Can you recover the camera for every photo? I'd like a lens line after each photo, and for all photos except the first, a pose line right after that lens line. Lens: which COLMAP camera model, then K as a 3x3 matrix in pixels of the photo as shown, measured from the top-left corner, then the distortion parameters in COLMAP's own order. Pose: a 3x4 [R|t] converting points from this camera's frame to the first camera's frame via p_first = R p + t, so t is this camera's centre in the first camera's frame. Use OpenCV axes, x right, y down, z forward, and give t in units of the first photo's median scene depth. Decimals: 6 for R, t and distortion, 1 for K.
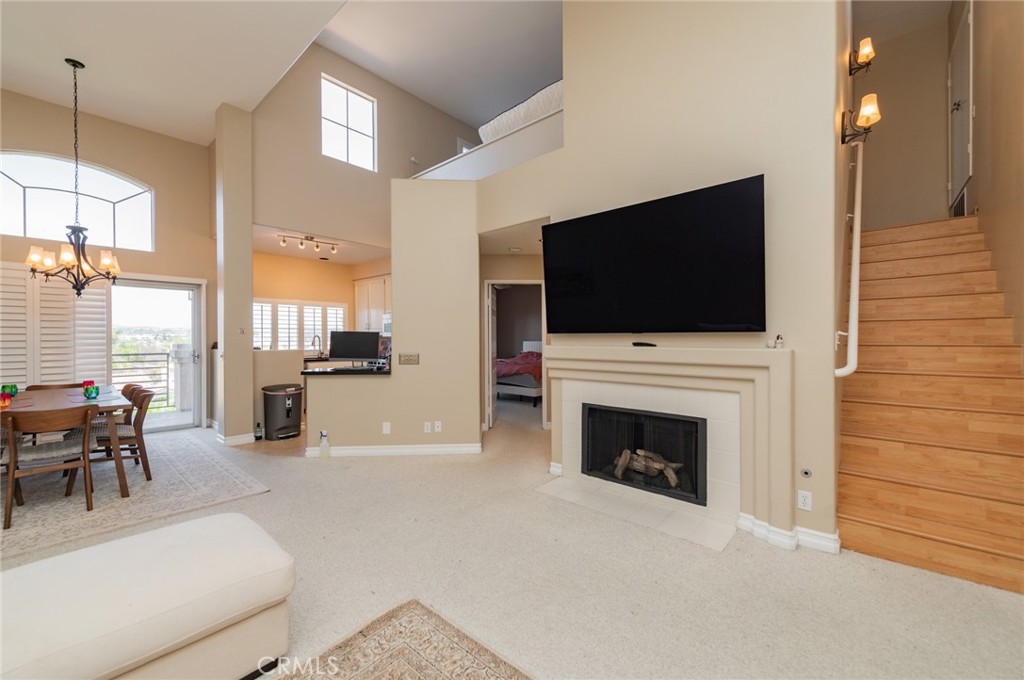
lens RADIAL K [[400.8, 0, 514.3], [0, 400.8, 337.0], [0, 0, 1]] dist [0.007326, -0.000890]
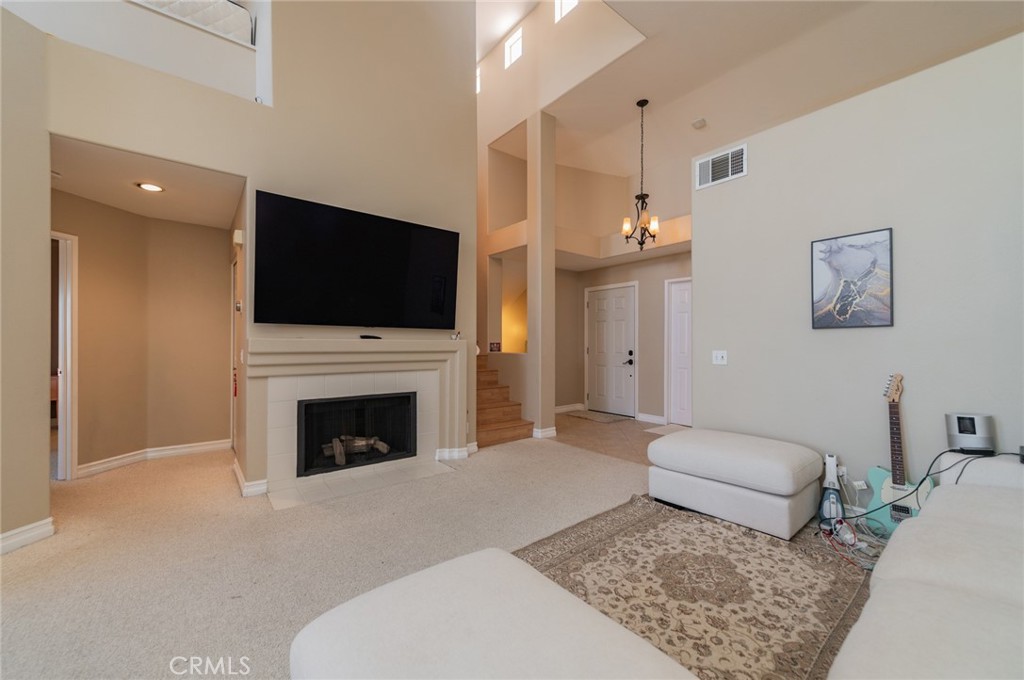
lens RADIAL K [[397.4, 0, 513.5], [0, 397.4, 343.4], [0, 0, 1]] dist [0.007654, -0.000245]
pose [[0.175596, 0.005056, 0.984449, -0.651886], [-0.004914, 0.999979, -0.004259, 0.035459], [-0.984450, -0.004090, 0.175617, 0.358078]]
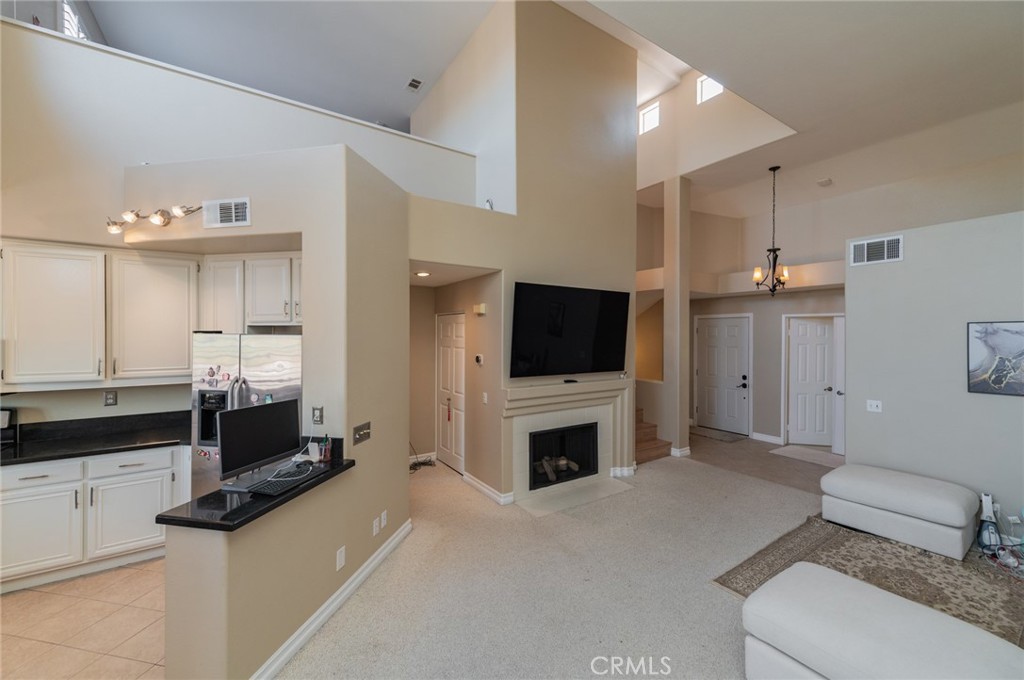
lens RADIAL K [[400.8, 0, 514.3], [0, 400.8, 337.0], [0, 0, 1]] dist [0.007326, -0.000890]
pose [[0.261597, -0.000329, 0.965177, -1.032135], [-0.006206, 0.999979, 0.002023, -0.130659], [-0.965157, -0.006519, 0.261589, 0.739310]]
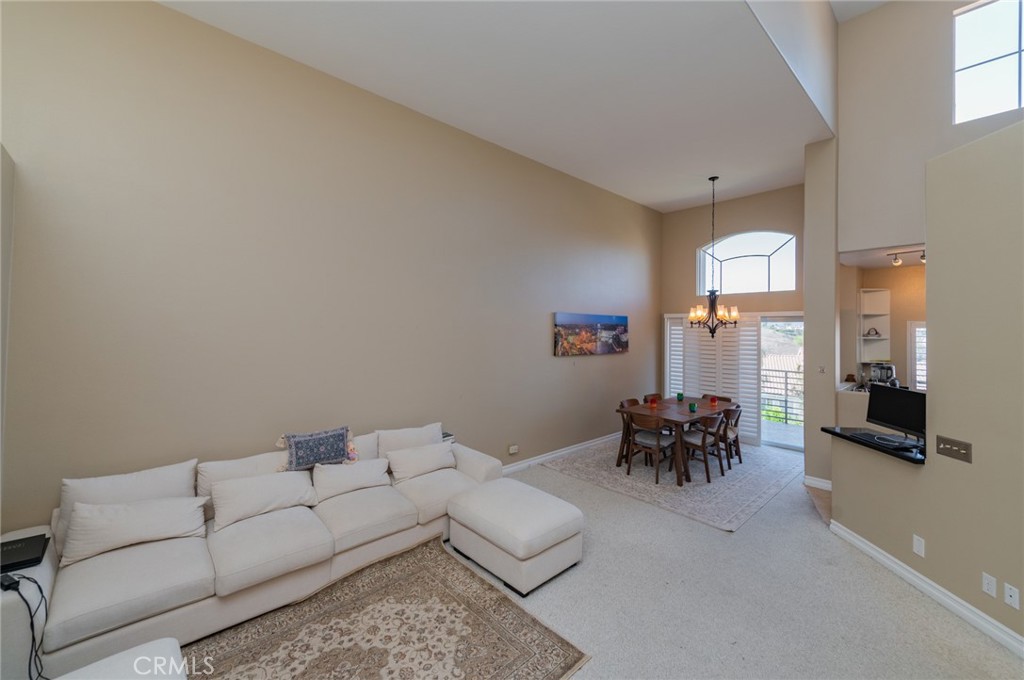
lens RADIAL K [[408.1, 0, 509.9], [0, 408.1, 321.4], [0, 0, 1]] dist [0.011379, -0.003894]
pose [[-0.112210, -0.015612, -0.993562, 0.530895], [-0.006886, 0.999865, -0.014933, -0.154581], [0.993661, 0.005166, -0.112302, 0.509749]]
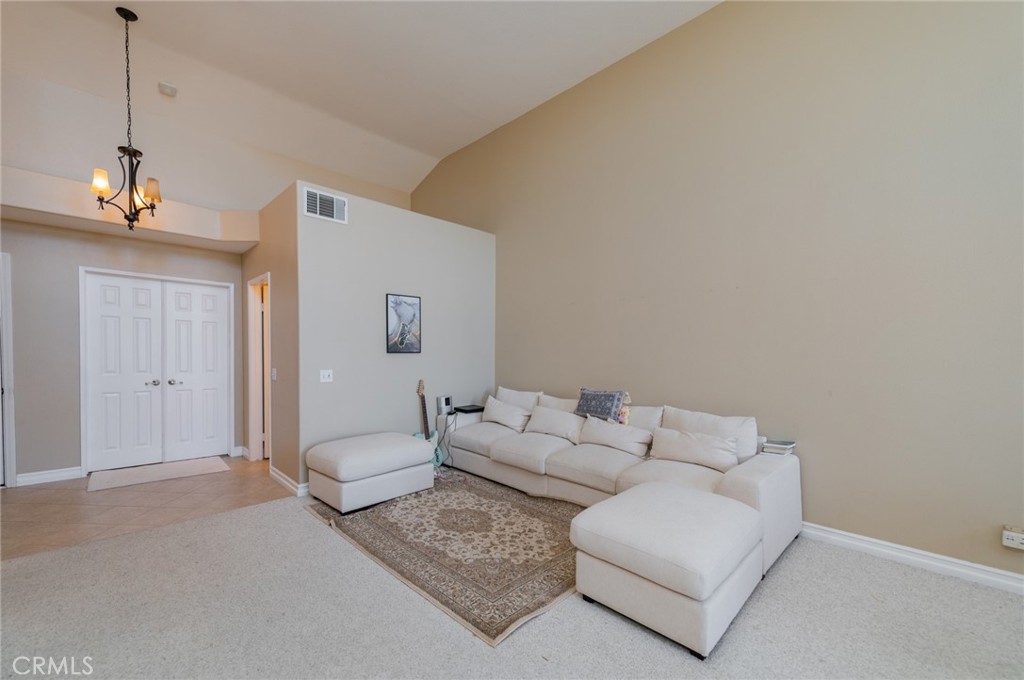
lens RADIAL K [[408.1, 0, 483.3], [0, 408.1, 360.5], [0, 0, 1]] dist [0.002091, 0.000077]
pose [[-0.994734, -0.010983, 0.101897, -0.173467], [-0.009093, 0.999778, 0.018991, -0.002849], [-0.102083, 0.017965, -0.994614, 1.070539]]
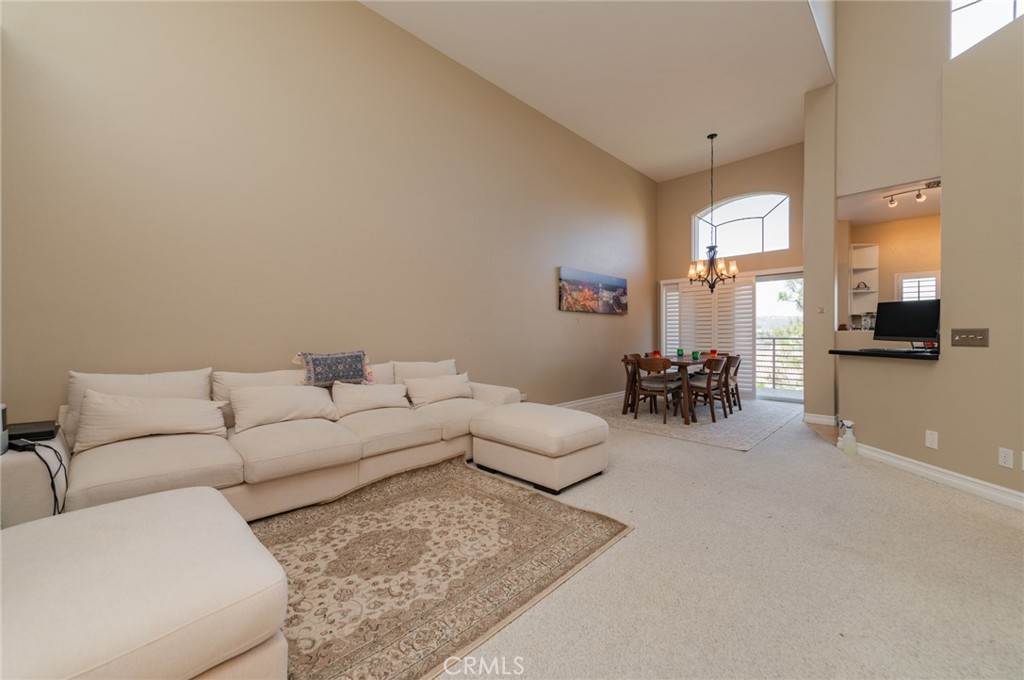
lens RADIAL K [[401.0, 0, 509.9], [0, 401.0, 339.8], [0, 0, 1]] dist [0.011135, -0.003888]
pose [[-0.067066, 0.009190, -0.997706, 0.508421], [0.006179, 0.999942, 0.008795, 0.060178], [0.997729, -0.005575, -0.067119, 0.414805]]
